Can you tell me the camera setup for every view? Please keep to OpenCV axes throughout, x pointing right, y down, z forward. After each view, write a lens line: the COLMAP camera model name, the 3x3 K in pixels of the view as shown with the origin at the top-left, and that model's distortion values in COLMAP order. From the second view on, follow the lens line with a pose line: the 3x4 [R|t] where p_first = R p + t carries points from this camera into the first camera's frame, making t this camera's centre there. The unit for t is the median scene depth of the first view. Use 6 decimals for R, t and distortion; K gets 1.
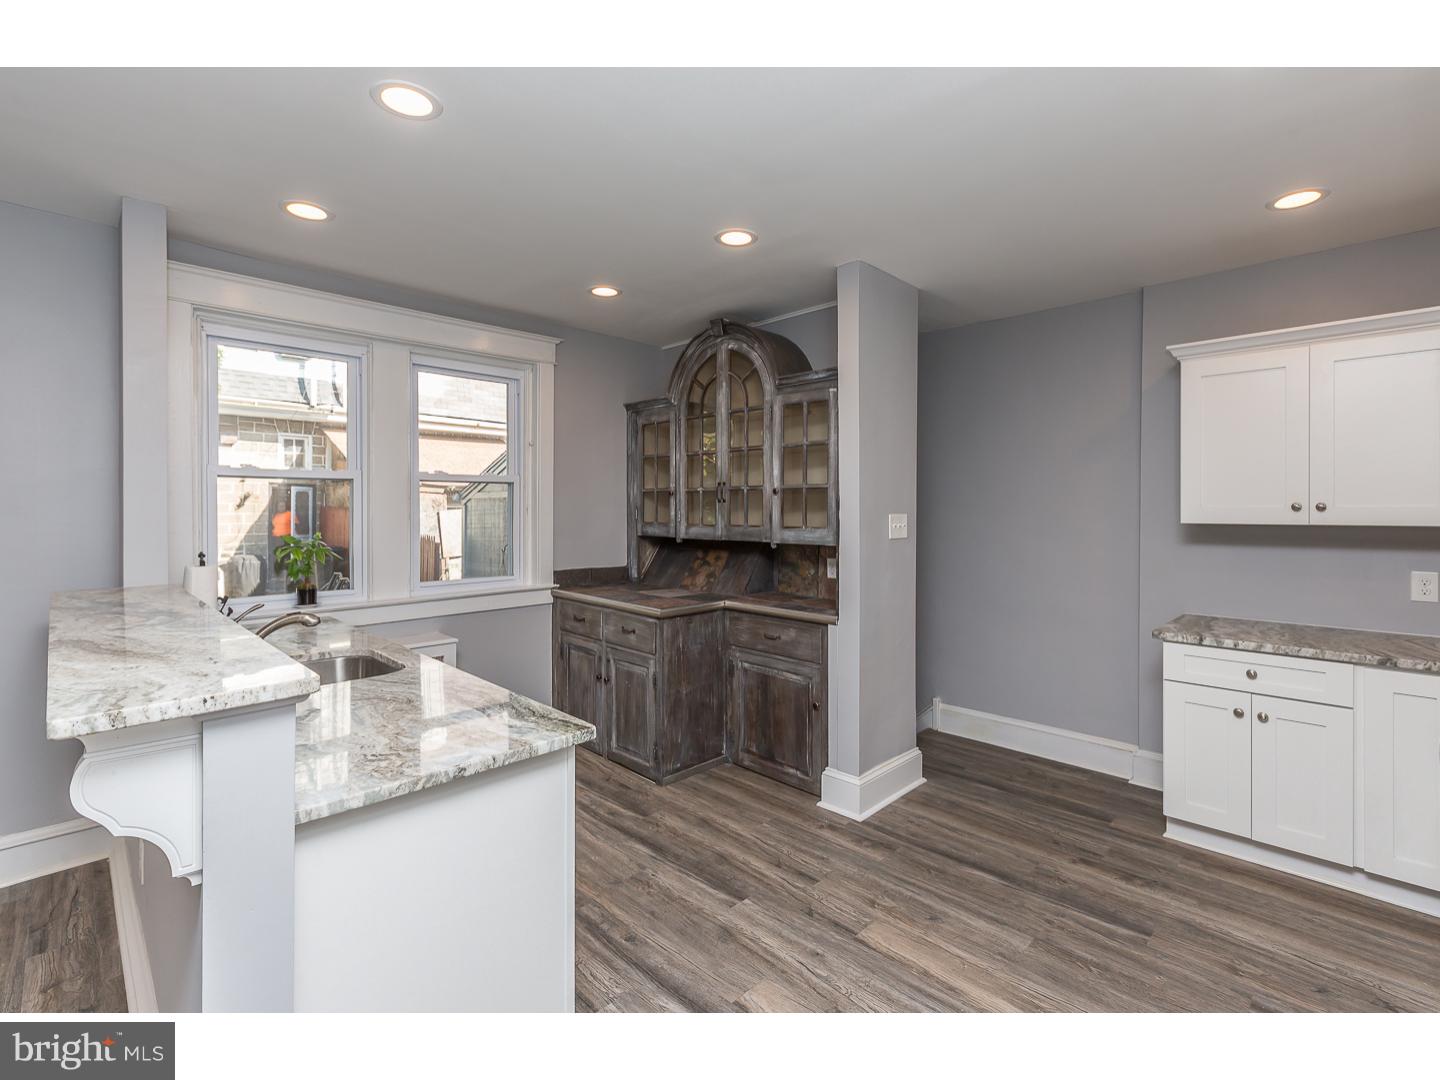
lens RADIAL K [[659.2, 0, 714.3], [0, 659.2, 511.9], [0, 0, 1]] dist [0.005076, -0.002722]
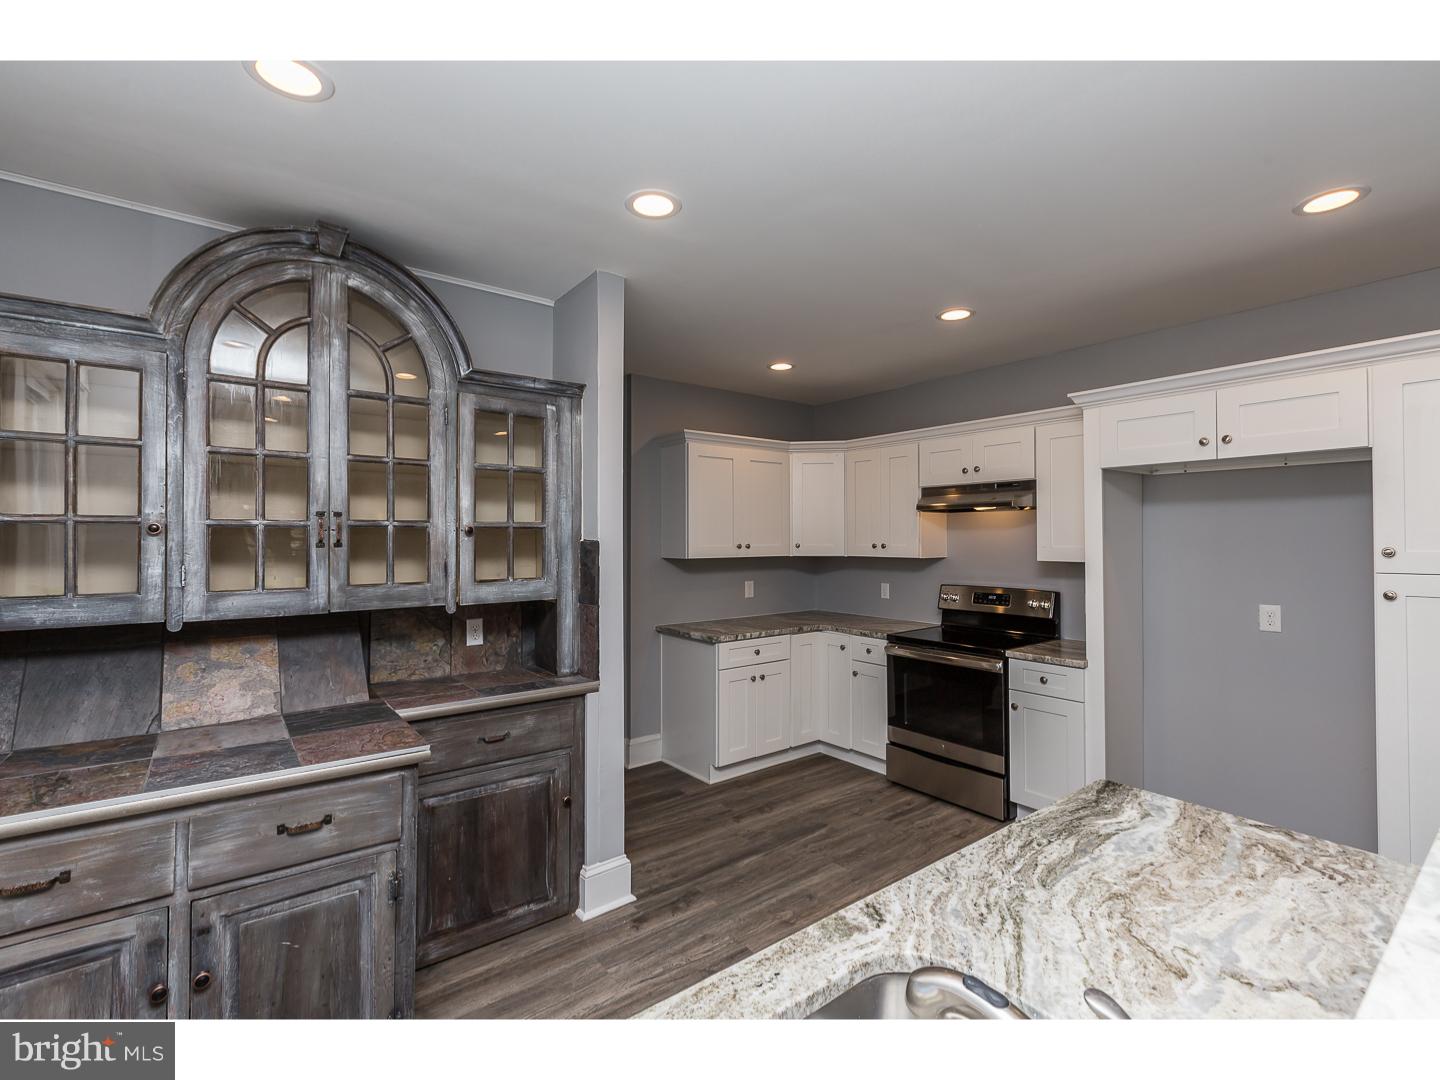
lens RADIAL K [[659.2, 0, 714.5], [0, 659.2, 534.7], [0, 0, 1]] dist [0.005076, -0.002722]
pose [[0.122070, 0.005111, 0.992508, -0.587733], [0.009806, 0.999932, -0.006355, -0.020988], [-0.992473, 0.010508, 0.122012, 0.686389]]
